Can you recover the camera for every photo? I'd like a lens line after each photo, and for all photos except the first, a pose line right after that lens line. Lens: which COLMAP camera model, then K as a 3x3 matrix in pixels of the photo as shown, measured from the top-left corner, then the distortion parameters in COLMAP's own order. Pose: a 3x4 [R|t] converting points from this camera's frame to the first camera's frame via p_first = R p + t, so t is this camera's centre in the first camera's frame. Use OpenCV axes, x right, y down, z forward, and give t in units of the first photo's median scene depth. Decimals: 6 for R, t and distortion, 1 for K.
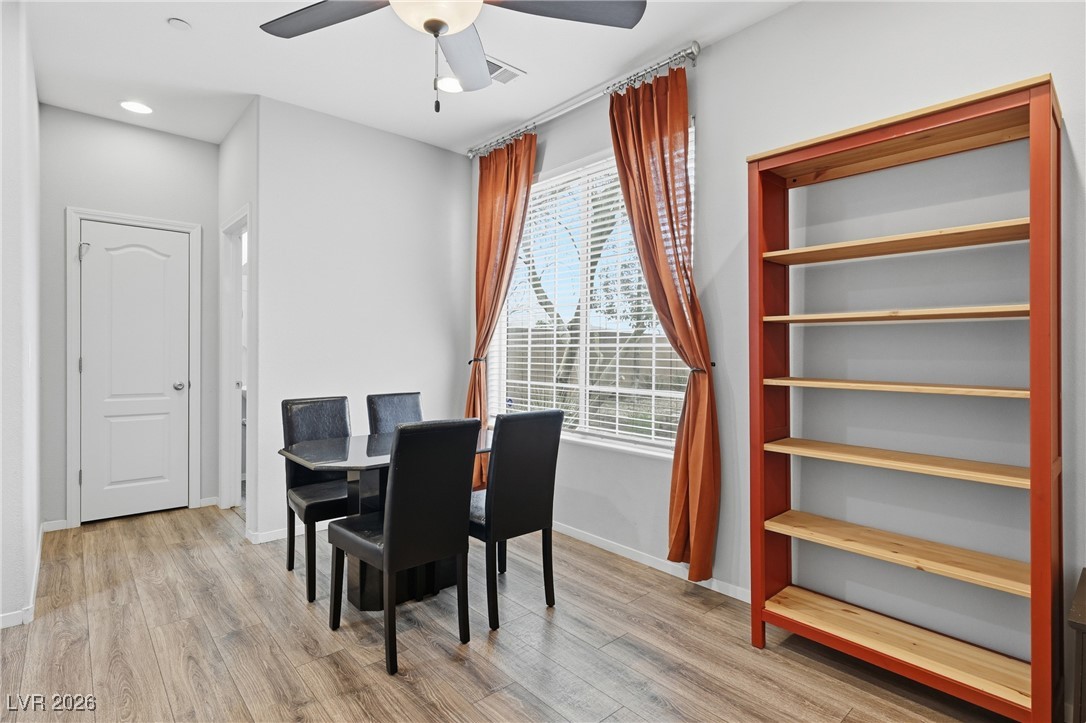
lens RADIAL K [[482.0, 0, 543.0], [0, 482.0, 361.5], [0, 0, 1]] dist [0.000892, 0.000555]
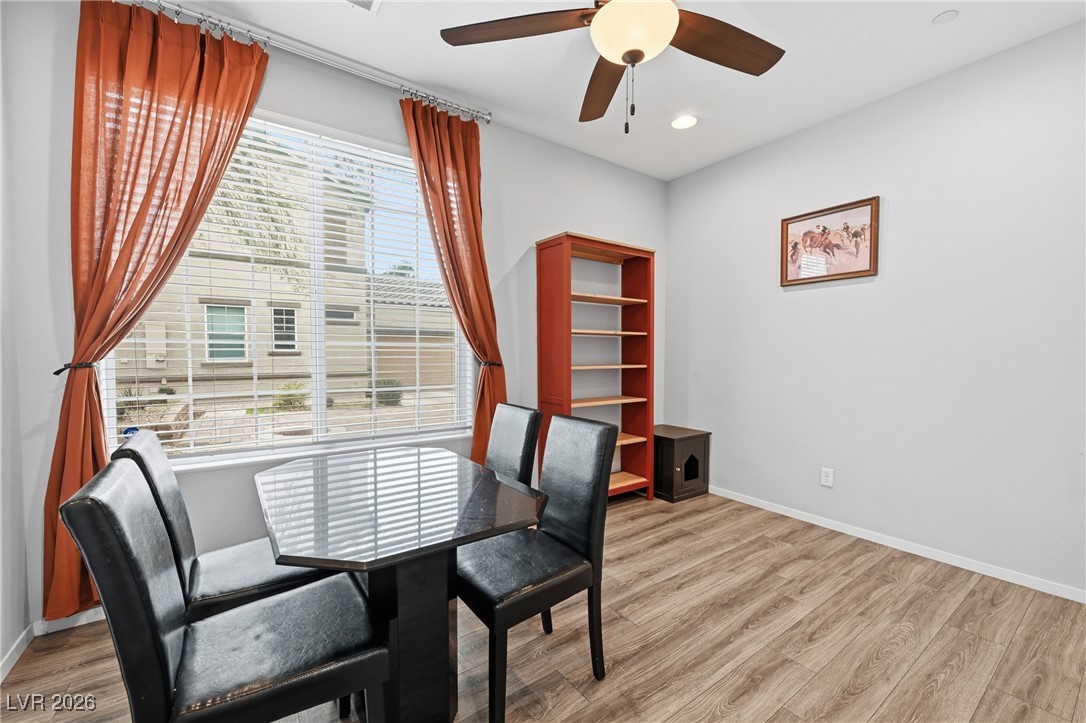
lens RADIAL K [[432.7, 0, 543.0], [0, 432.7, 361.5], [0, 0, 1]] dist [-0.001403, -0.000194]
pose [[0.167950, -0.018175, 0.985628, -0.715366], [0.032304, 0.999395, 0.012924, 0.001161], [-0.985266, 0.029670, 0.168435, 0.580079]]
